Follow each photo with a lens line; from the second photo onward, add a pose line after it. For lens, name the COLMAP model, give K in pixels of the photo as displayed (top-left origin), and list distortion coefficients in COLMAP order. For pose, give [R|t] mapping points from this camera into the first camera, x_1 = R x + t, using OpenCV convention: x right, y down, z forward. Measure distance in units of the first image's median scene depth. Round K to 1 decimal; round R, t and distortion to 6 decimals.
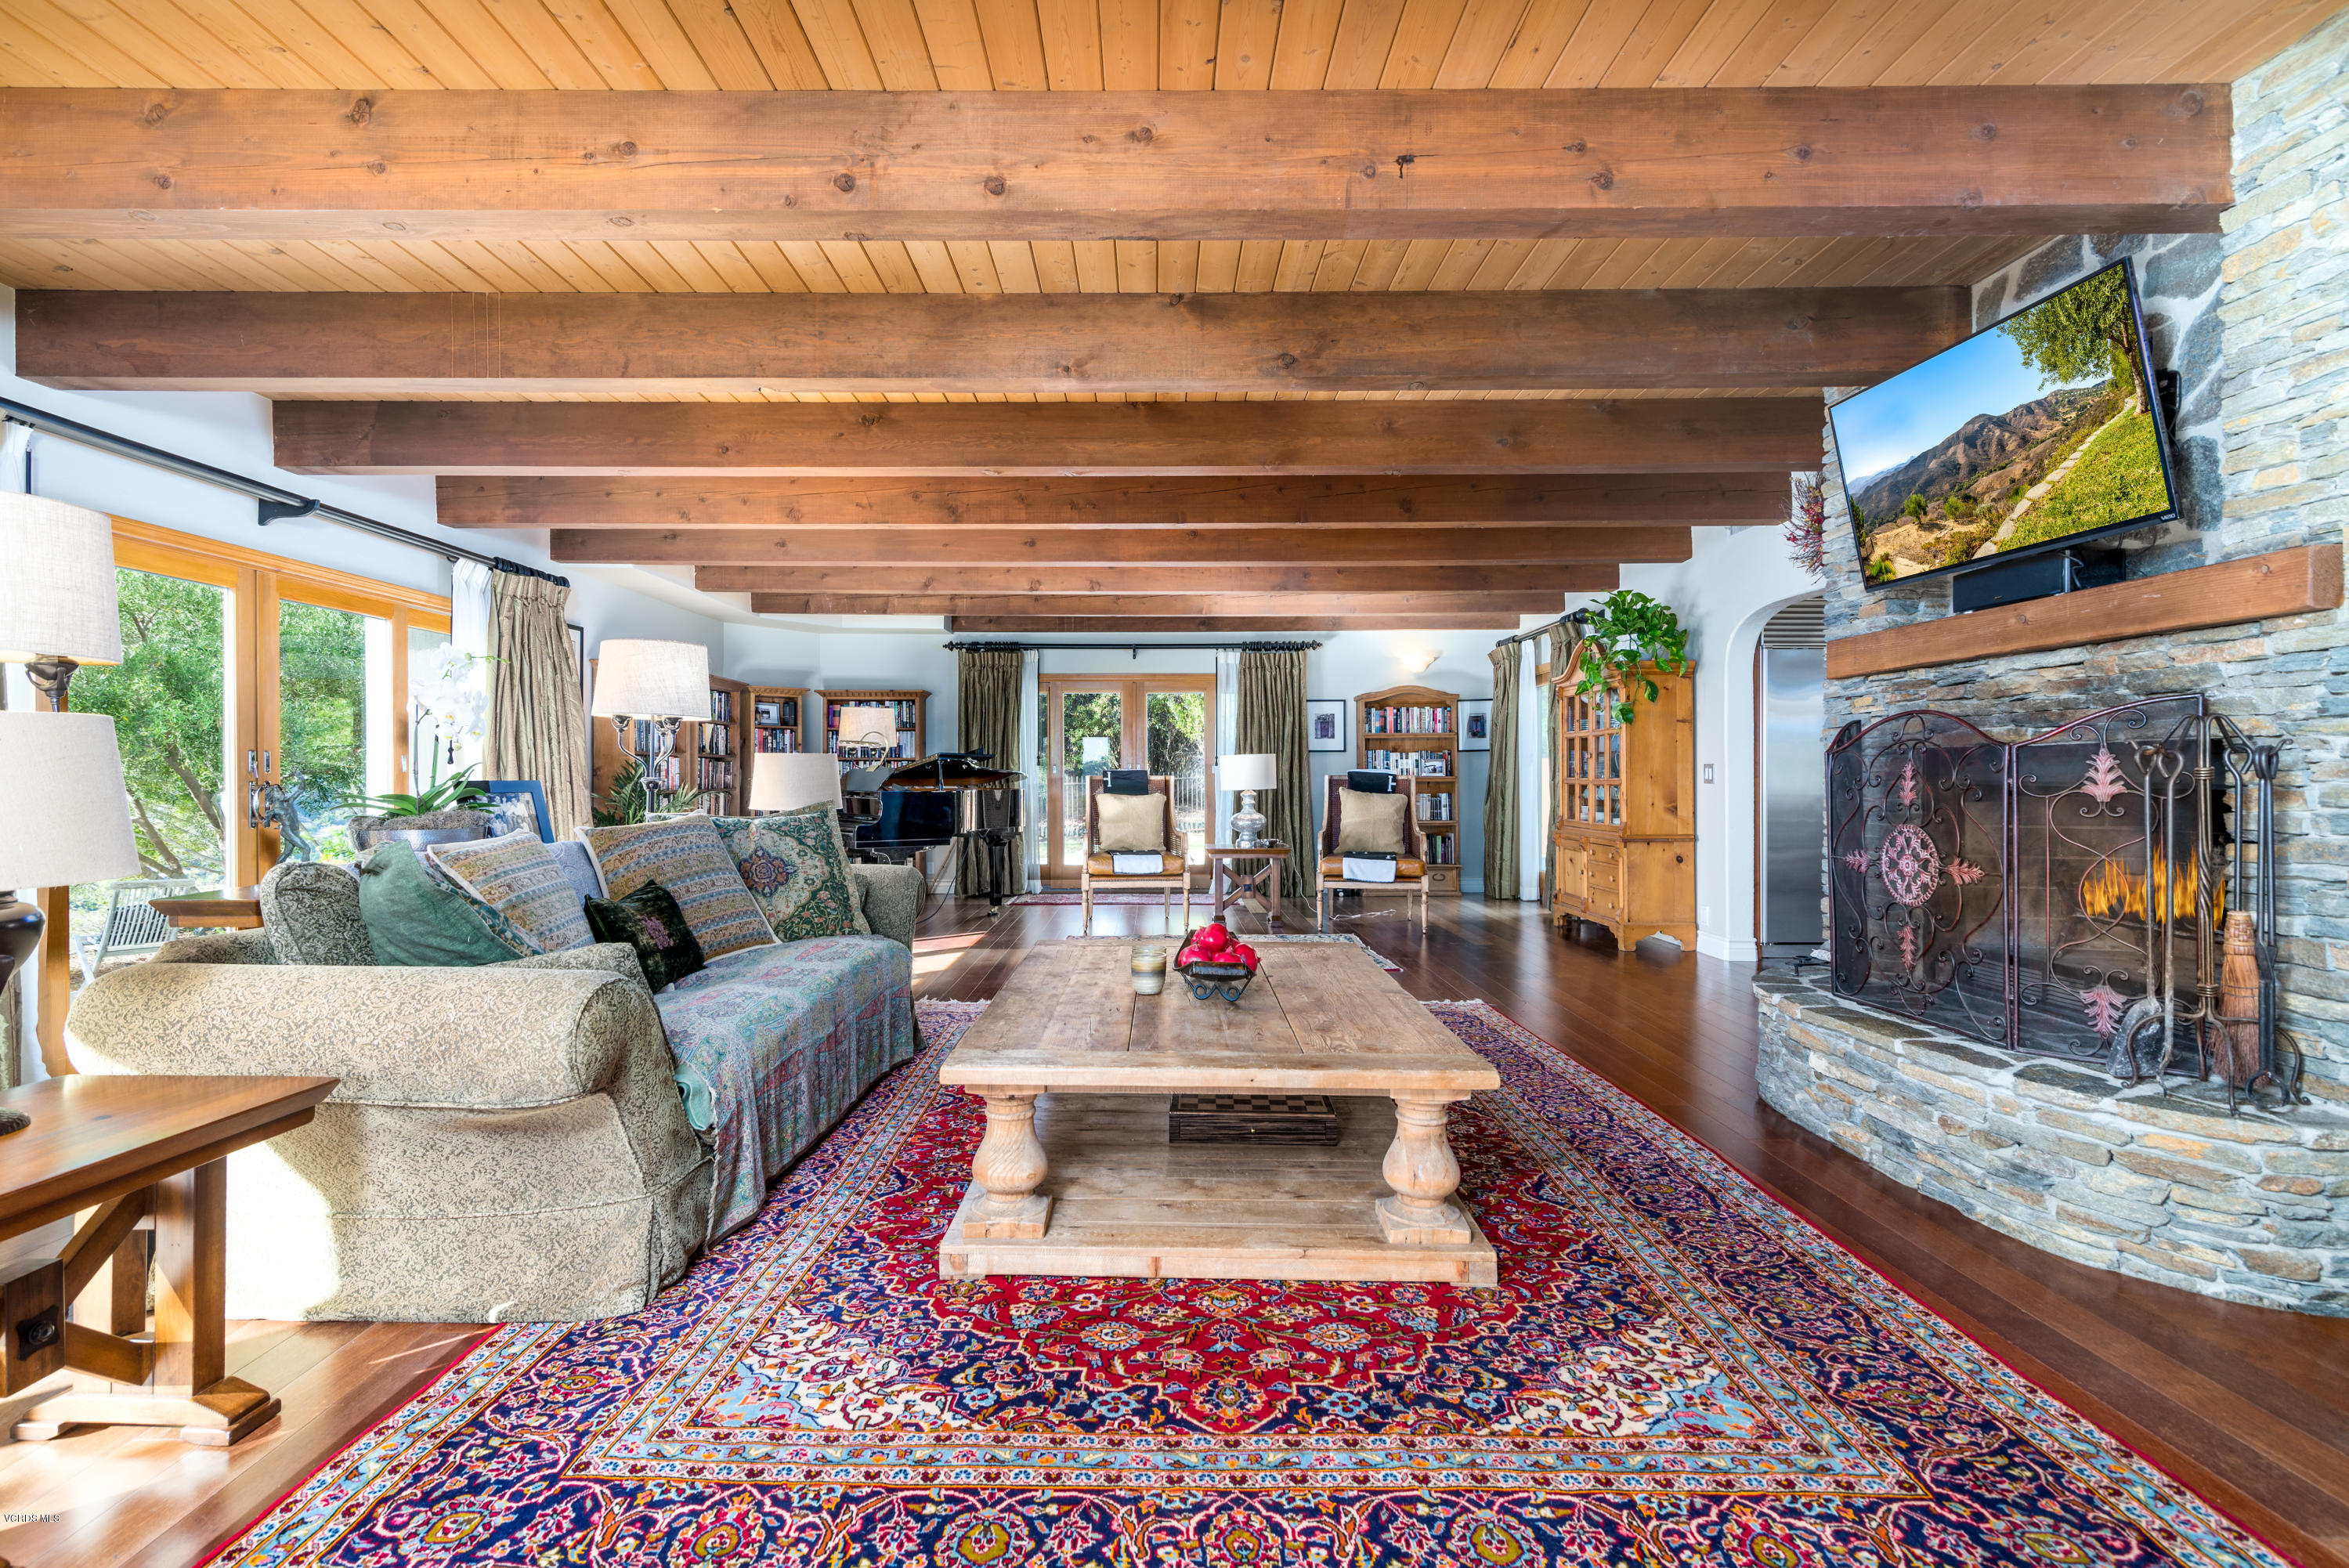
lens RADIAL K [[1104.6, 0, 1165.3], [0, 1104.6, 772.9], [0, 0, 1]] dist [0.001934, -0.000179]
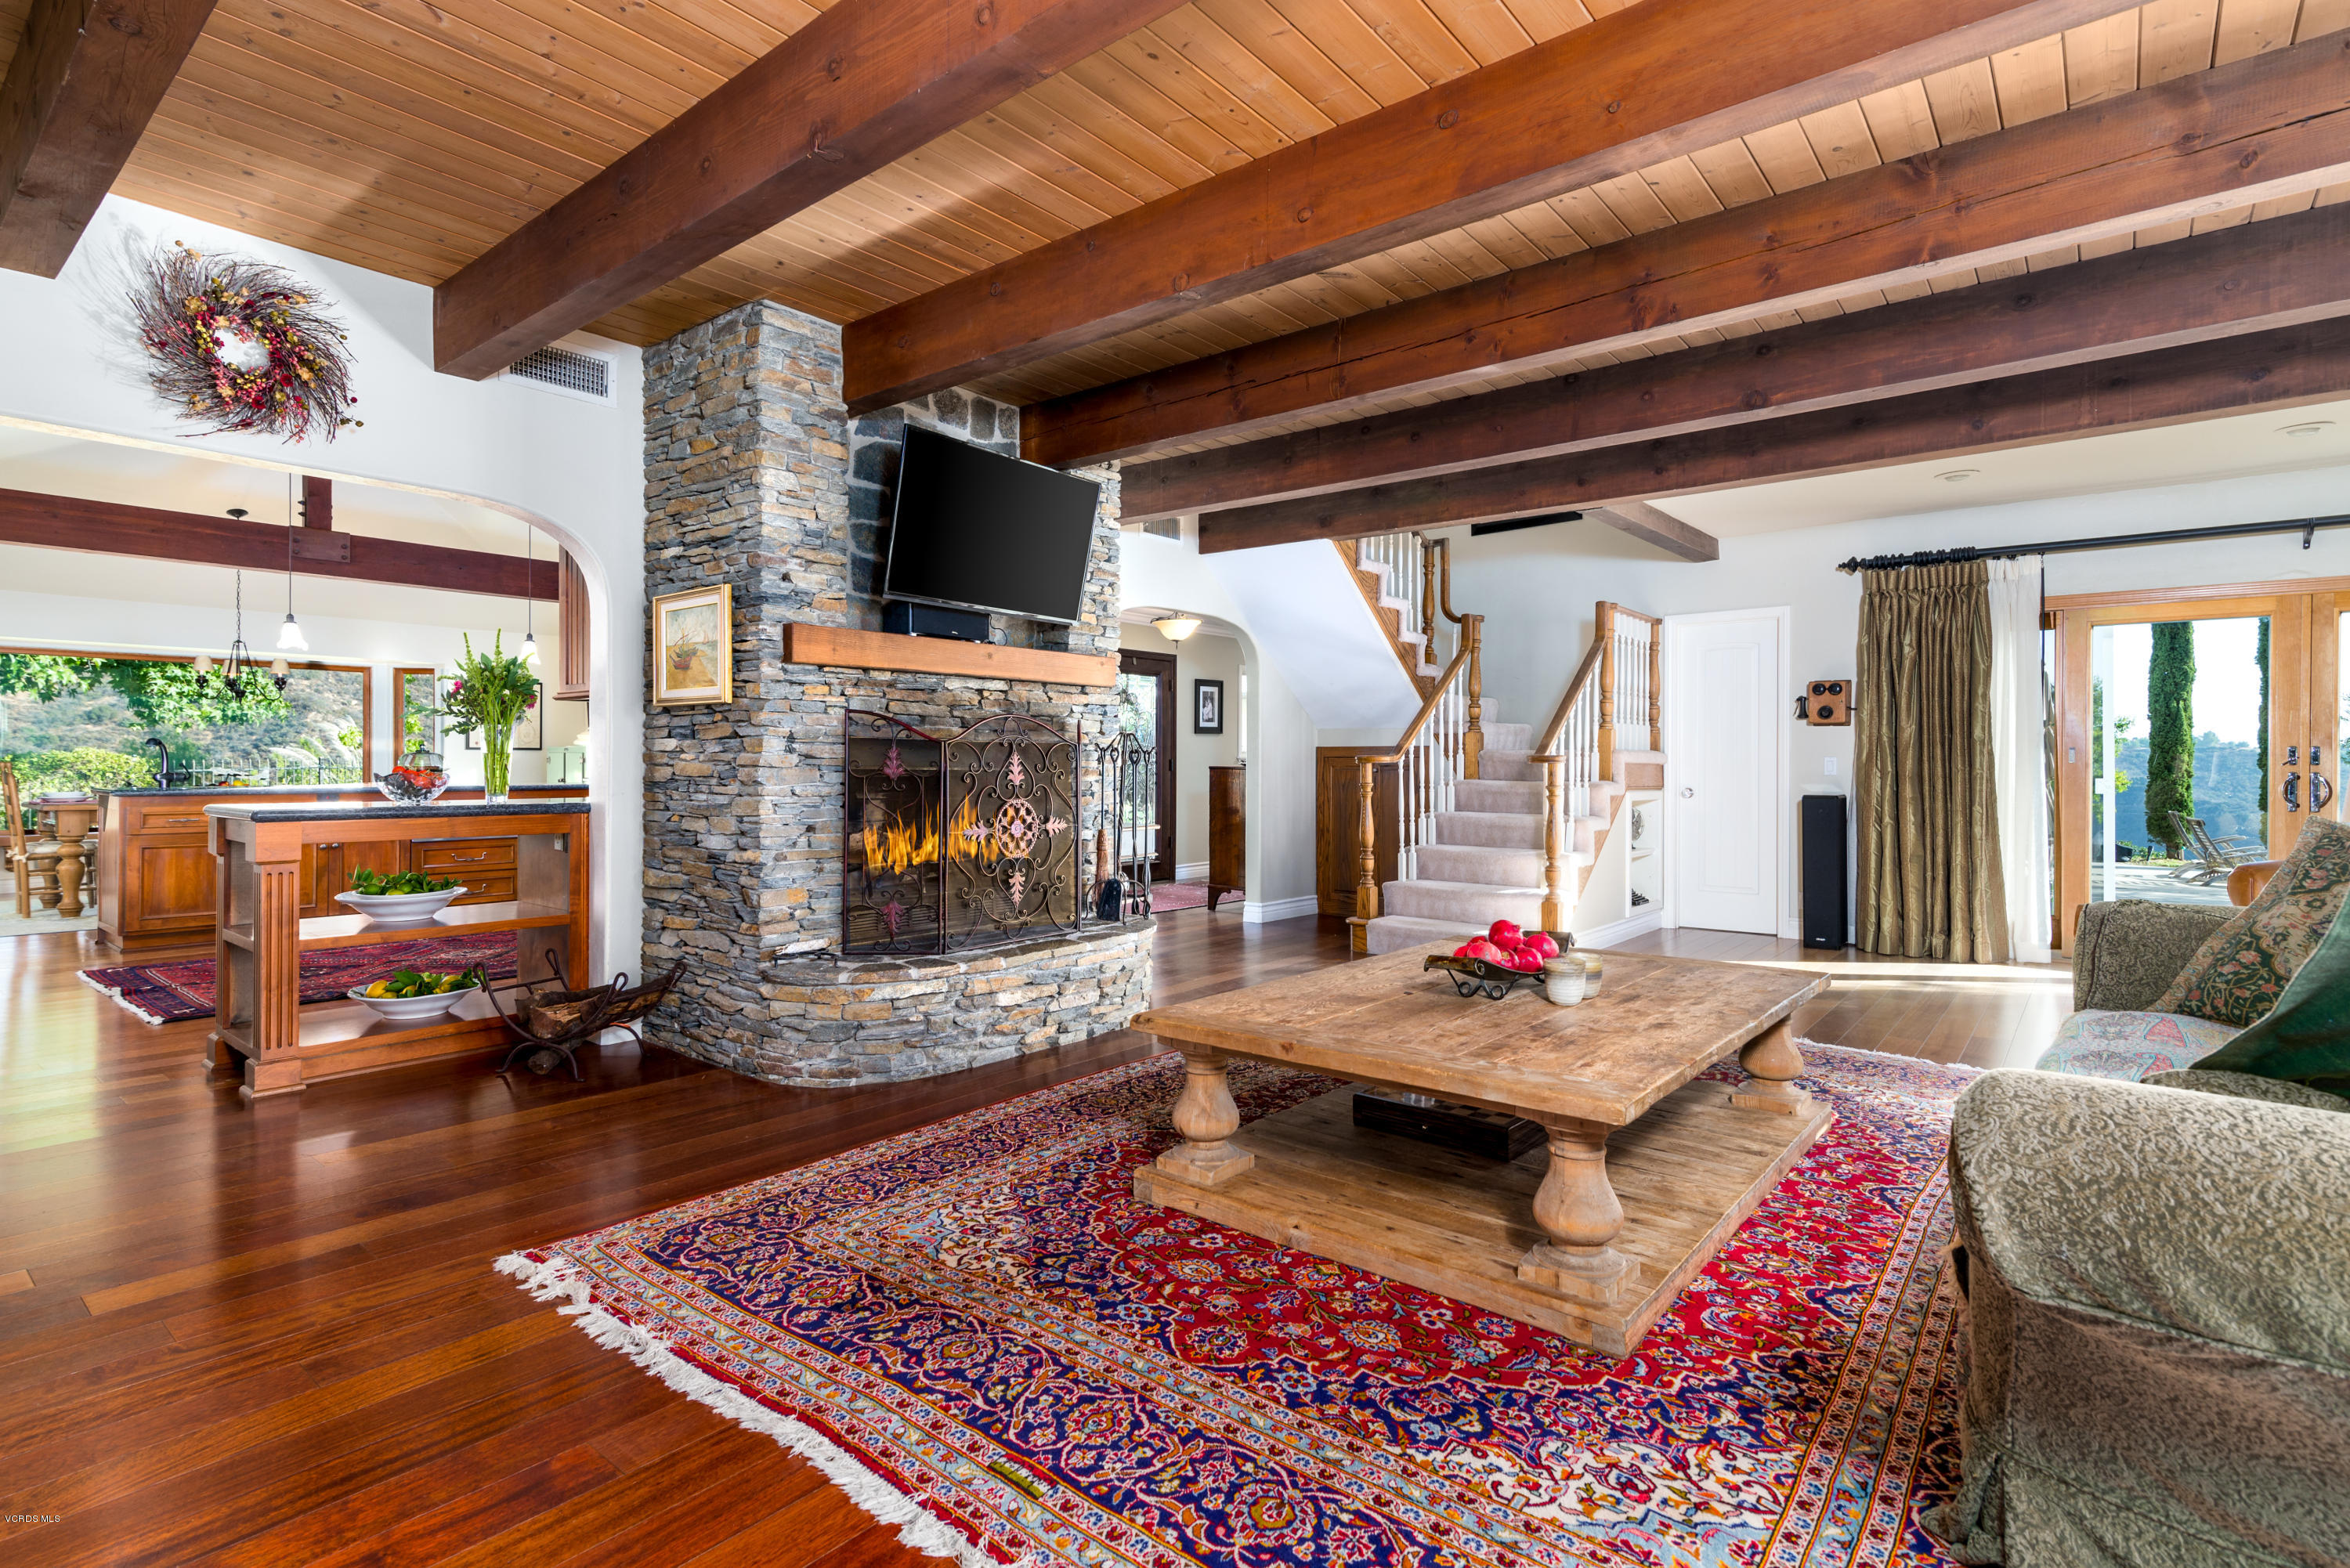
lens RADIAL K [[1105.0, 0, 1165.8], [0, 1105.0, 772.9], [0, 0, 1]] dist [0.001934, -0.000179]
pose [[-0.754448, -0.009144, 0.656297, -0.277512], [-0.004308, 0.999950, 0.008980, 0.002062], [-0.656346, 0.003948, -0.754450, 1.497177]]
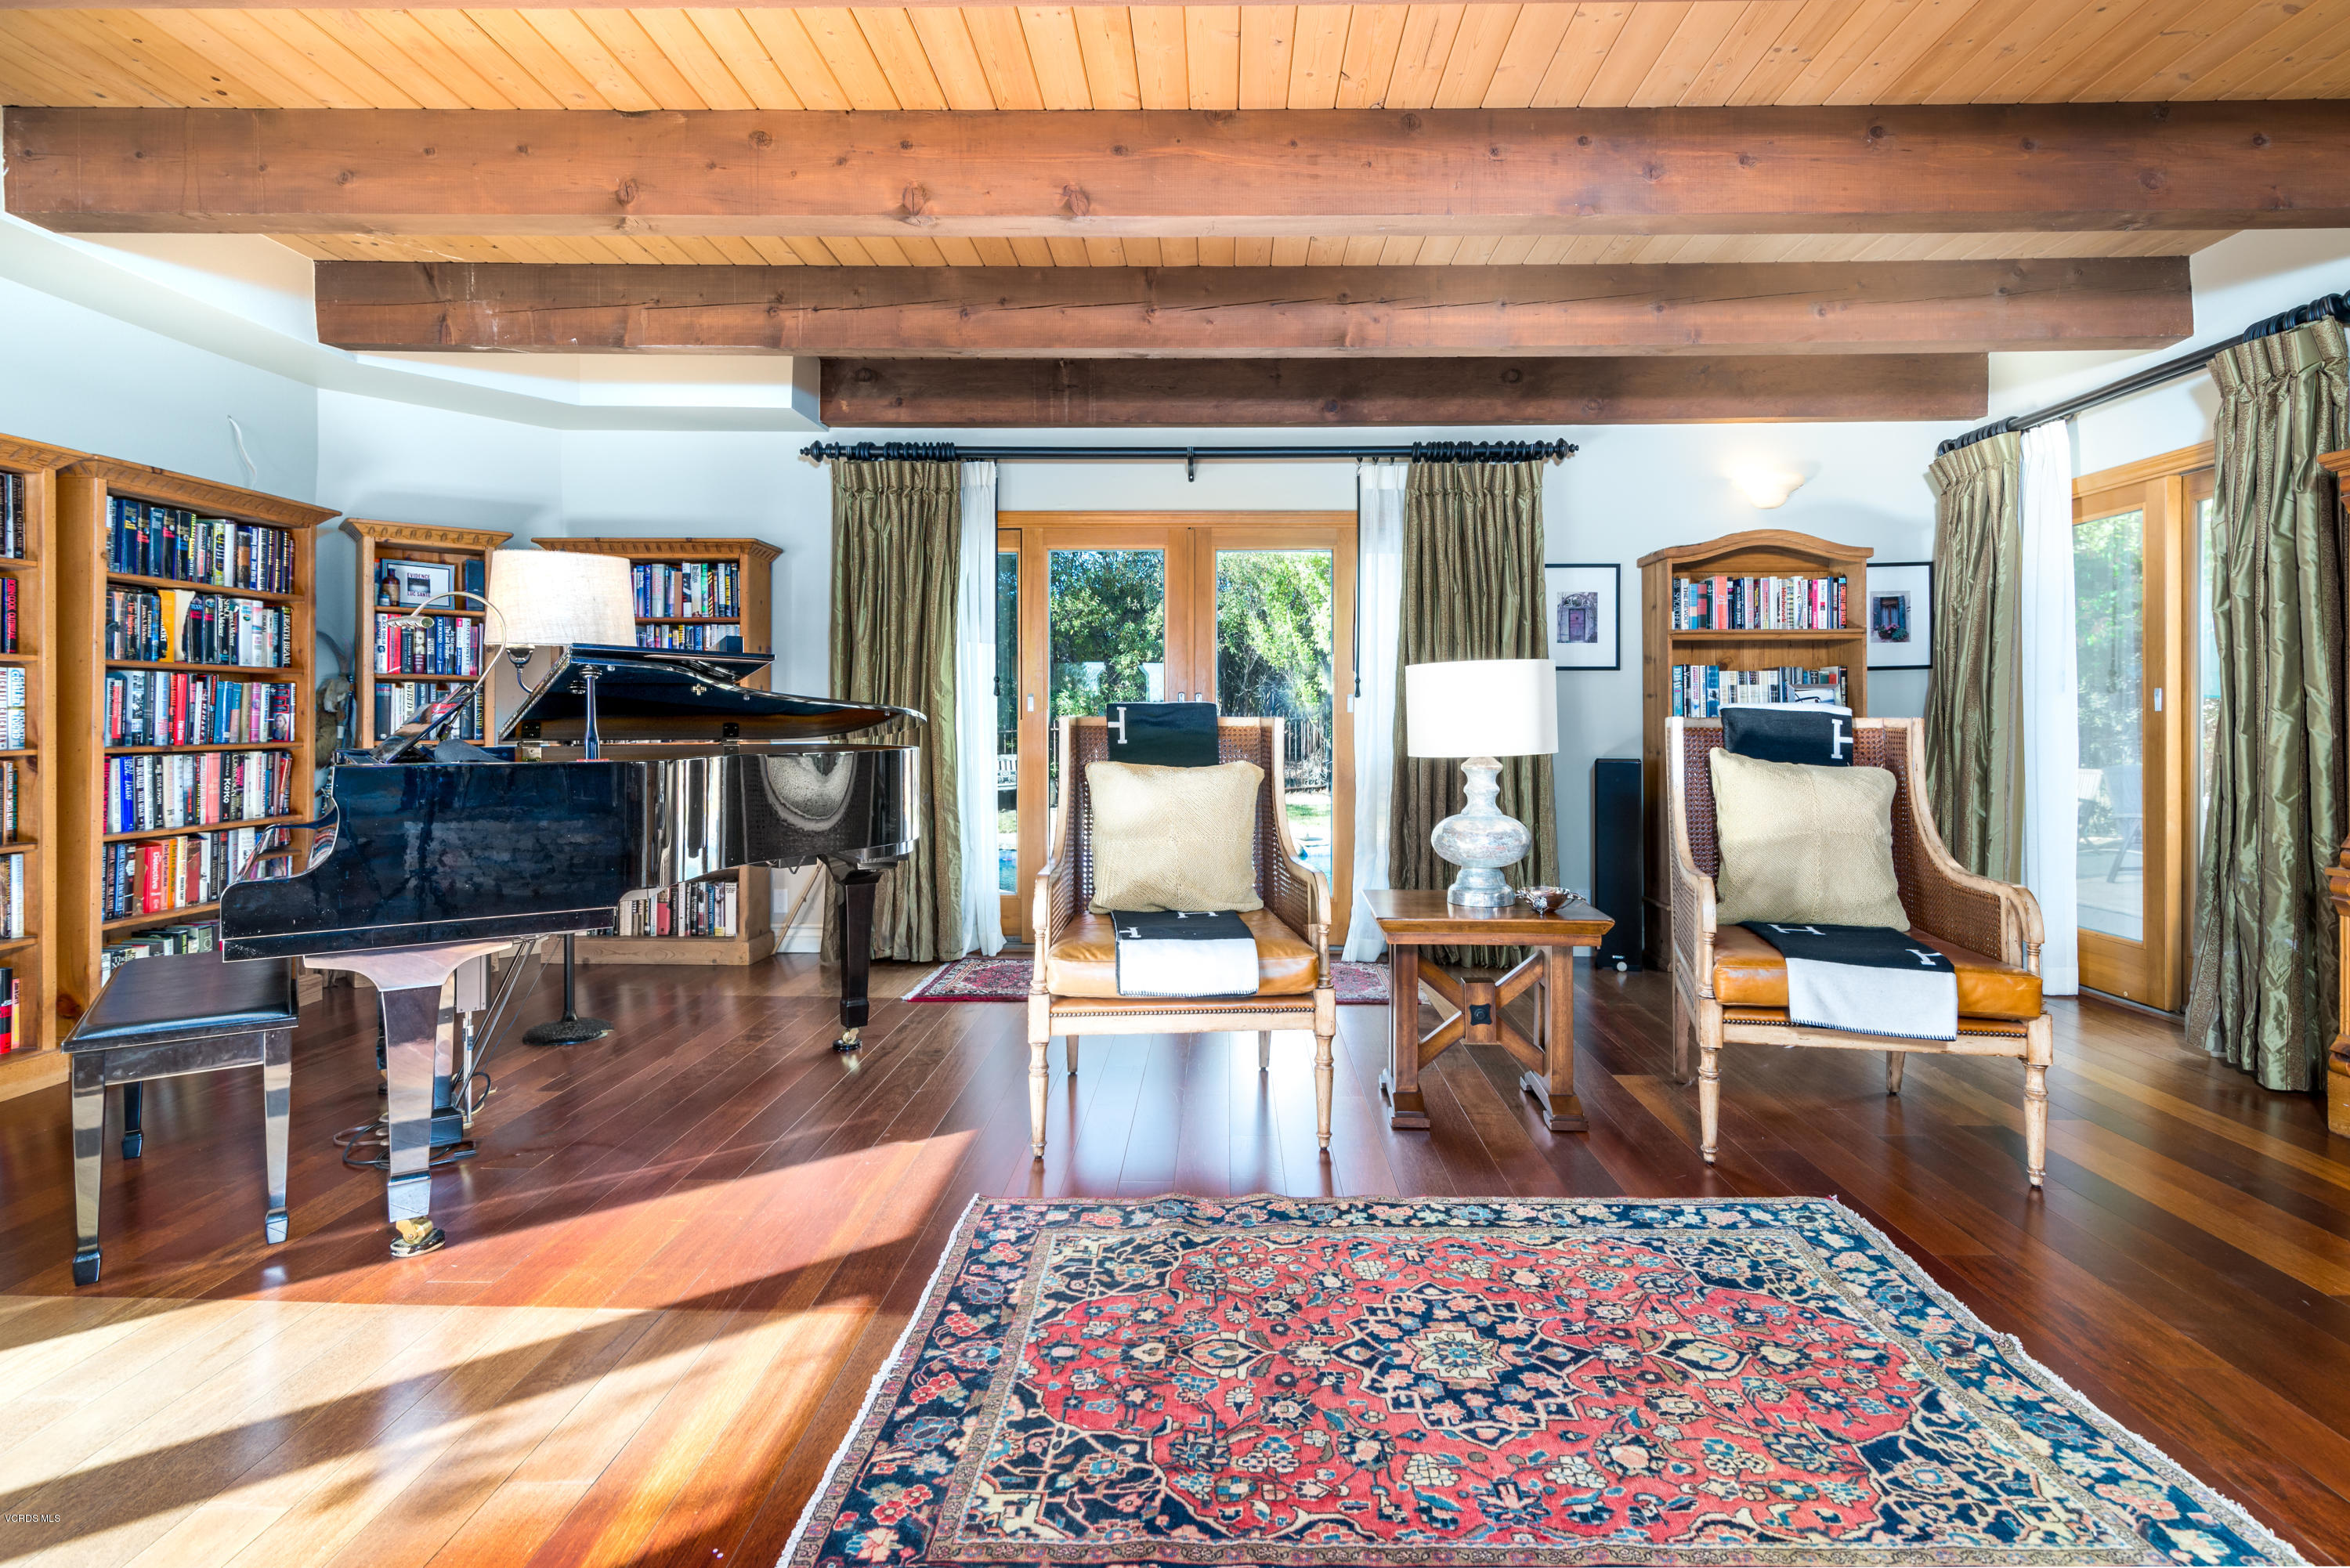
lens RADIAL K [[1176.6, 0, 1179.9], [0, 1176.6, 715.0], [0, 0, 1]] dist [0.010106, 0.000198]
pose [[0.998834, 0.002875, -0.048189, -0.017760], [-0.002828, 0.999995, 0.001035, 0.002688], [0.048192, -0.000898, 0.998838, 1.151391]]
